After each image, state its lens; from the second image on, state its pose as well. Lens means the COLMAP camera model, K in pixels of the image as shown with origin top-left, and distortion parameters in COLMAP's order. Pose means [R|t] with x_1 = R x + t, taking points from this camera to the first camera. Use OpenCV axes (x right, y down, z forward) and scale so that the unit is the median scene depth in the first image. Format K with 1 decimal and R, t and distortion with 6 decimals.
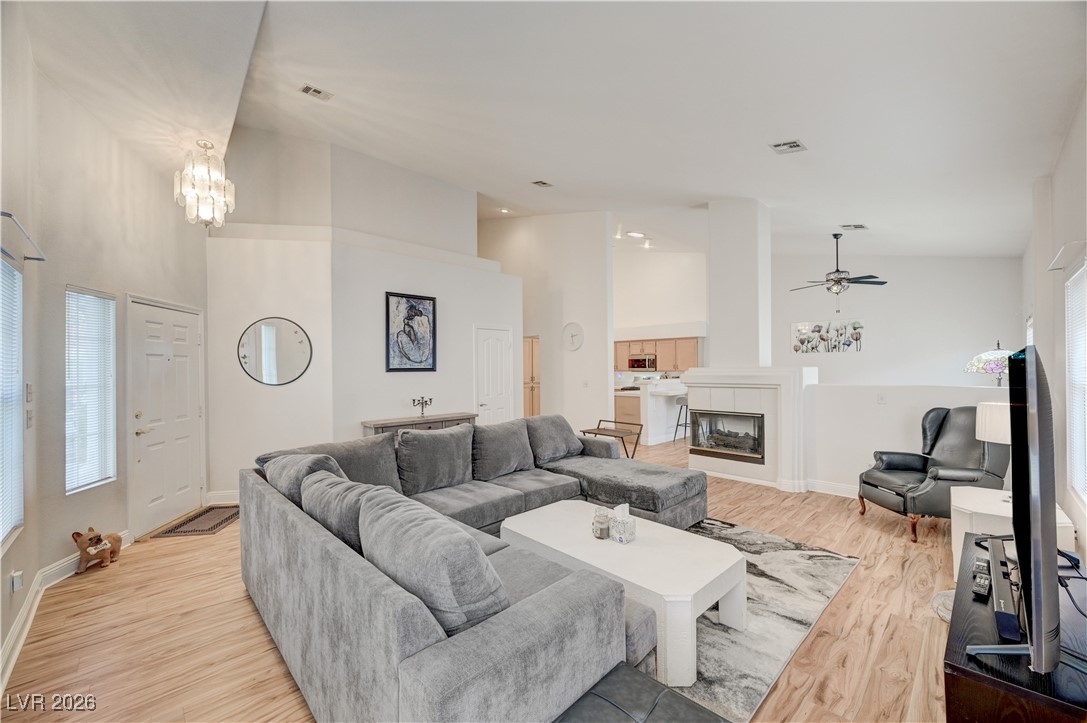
lens RADIAL K [[428.5, 0, 543.1], [0, 428.5, 367.7], [0, 0, 1]] dist [-0.002331, 0.000142]
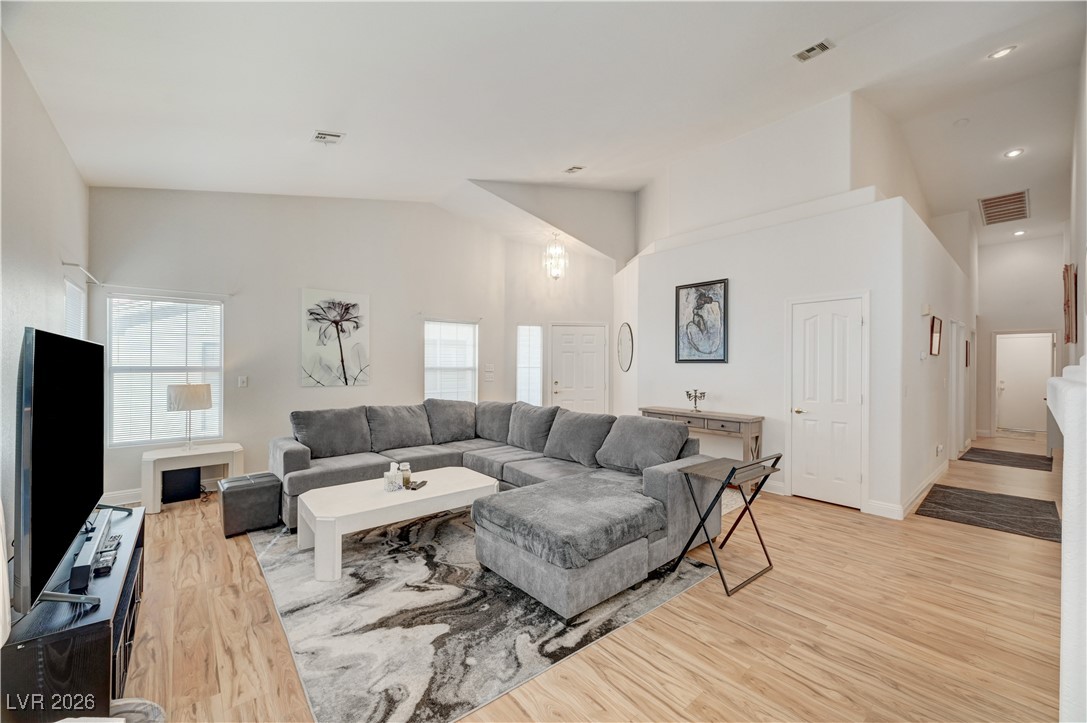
lens RADIAL K [[428.5, 0, 544.7], [0, 428.5, 365.7], [0, 0, 1]] dist [-0.002331, 0.000142]
pose [[-0.063441, 0.012363, -0.997909, 0.604265], [-0.005200, 0.999906, 0.012718, 0.004221], [0.997972, 0.005996, -0.063371, 0.643334]]
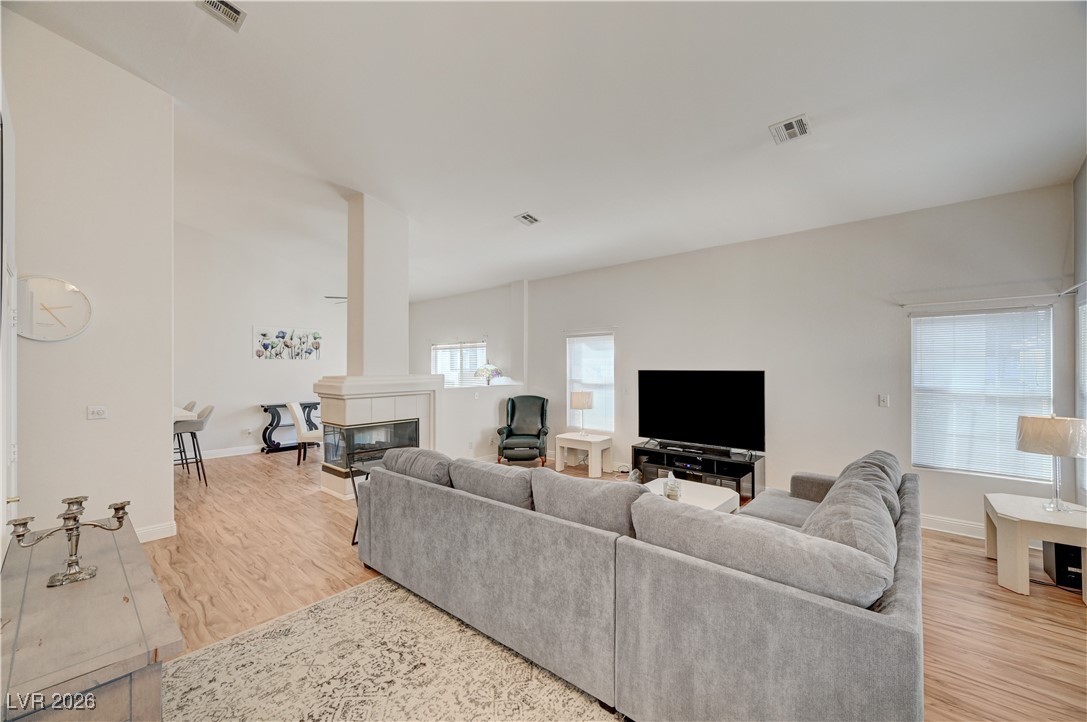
lens RADIAL K [[428.5, 0, 544.8], [0, 428.5, 364.7], [0, 0, 1]] dist [-0.002331, 0.000142]
pose [[-0.080291, 0.013607, 0.996679, -0.508150], [0.003768, 0.999904, -0.013347, -0.009845], [-0.996764, 0.002684, -0.080335, 0.642970]]
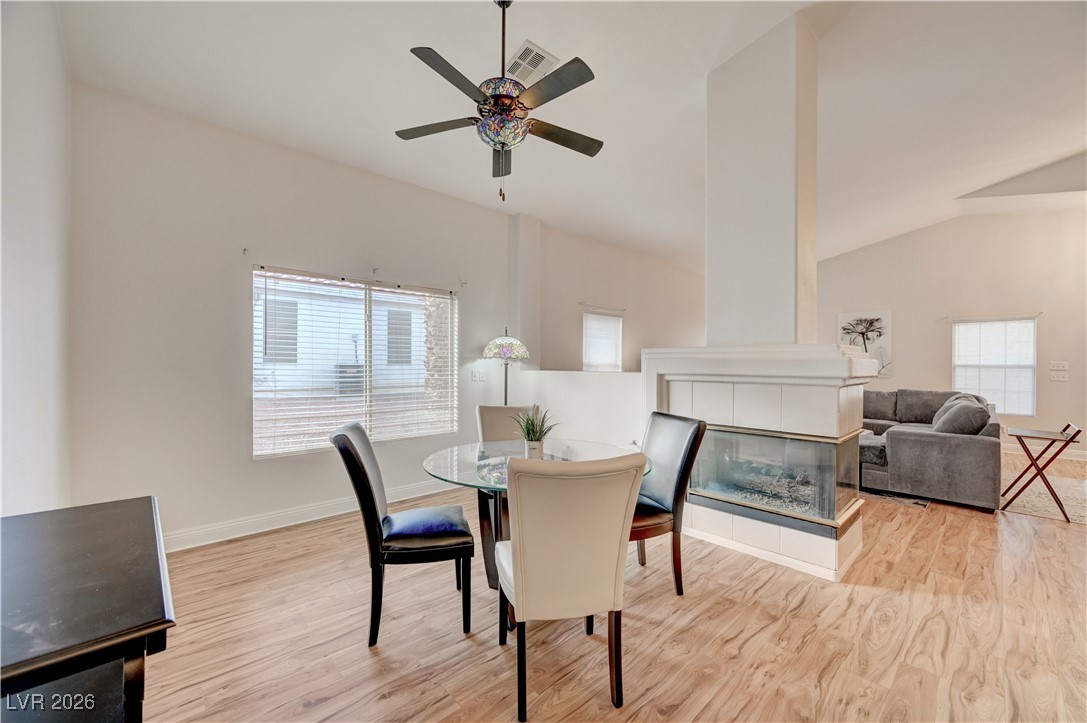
lens RADIAL K [[428.5, 0, 540.5], [0, 428.5, 366.4], [0, 0, 1]] dist [-0.002331, 0.000142]
pose [[-0.999782, 0.001748, 0.020796, 0.680220], [0.001827, 0.999991, 0.003775, 0.020090], [-0.020789, 0.003812, -0.999777, 1.448373]]
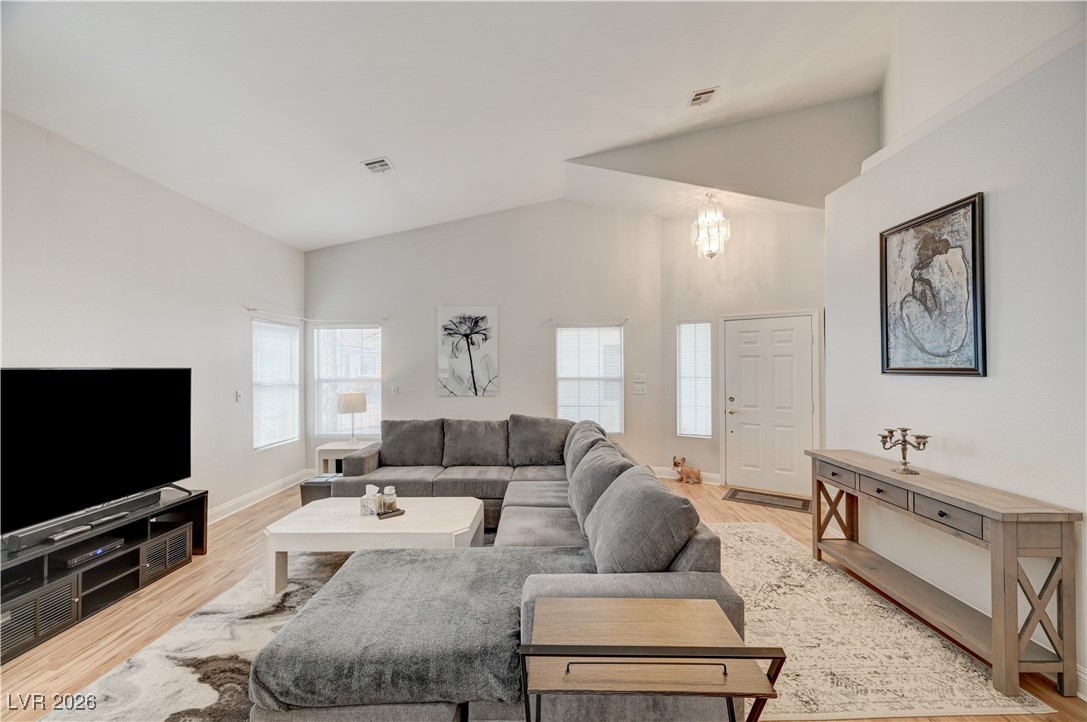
lens RADIAL K [[428.5, 0, 544.0], [0, 428.5, 364.4], [0, 0, 1]] dist [-0.002331, 0.000142]
pose [[-0.695638, 0.006896, -0.718360, 0.301279], [0.011025, 0.999939, -0.001077, -0.006425], [0.718308, -0.008669, -0.695671, 0.923609]]
